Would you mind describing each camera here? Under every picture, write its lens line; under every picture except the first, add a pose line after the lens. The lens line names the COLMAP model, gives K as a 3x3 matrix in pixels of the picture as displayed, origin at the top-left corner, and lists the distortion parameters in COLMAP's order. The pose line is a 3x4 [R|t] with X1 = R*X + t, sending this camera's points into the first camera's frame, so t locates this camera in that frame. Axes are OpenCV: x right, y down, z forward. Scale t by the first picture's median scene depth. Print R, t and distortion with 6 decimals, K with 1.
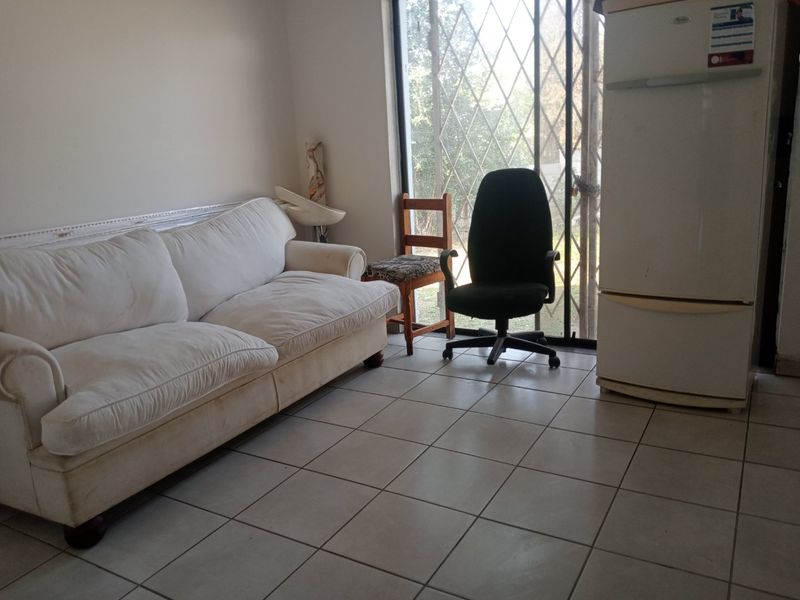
lens RADIAL K [[653.4, 0, 400.0], [0, 653.4, 300.0], [0, 0, 1]] dist [0.000810, -0.011746]
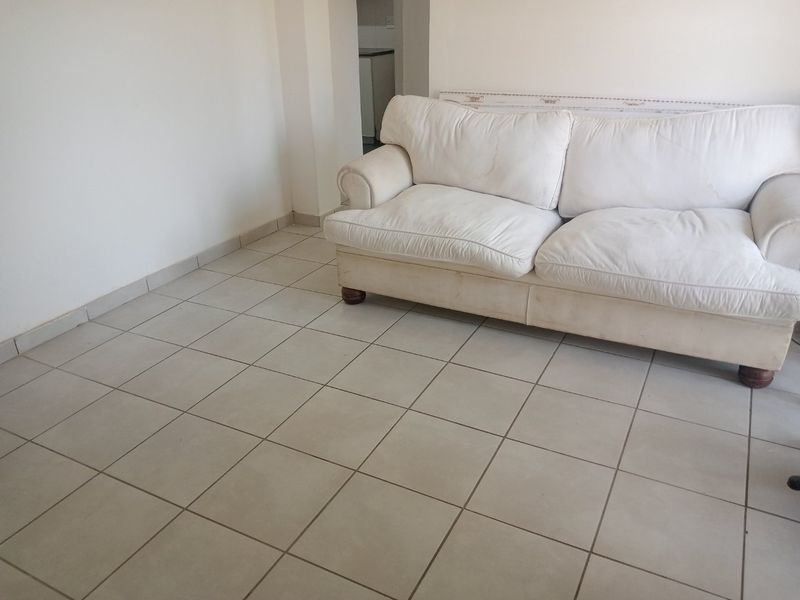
lens RADIAL K [[653.4, 0, 400.0], [0, 653.4, 300.0], [0, 0, 1]] dist [0.000810, -0.011746]
pose [[0.058875, 0.463474, -0.884153, 0.519688], [-0.226167, 0.868852, 0.440393, -0.199789], [0.972308, 0.174038, 0.155976, 0.514534]]
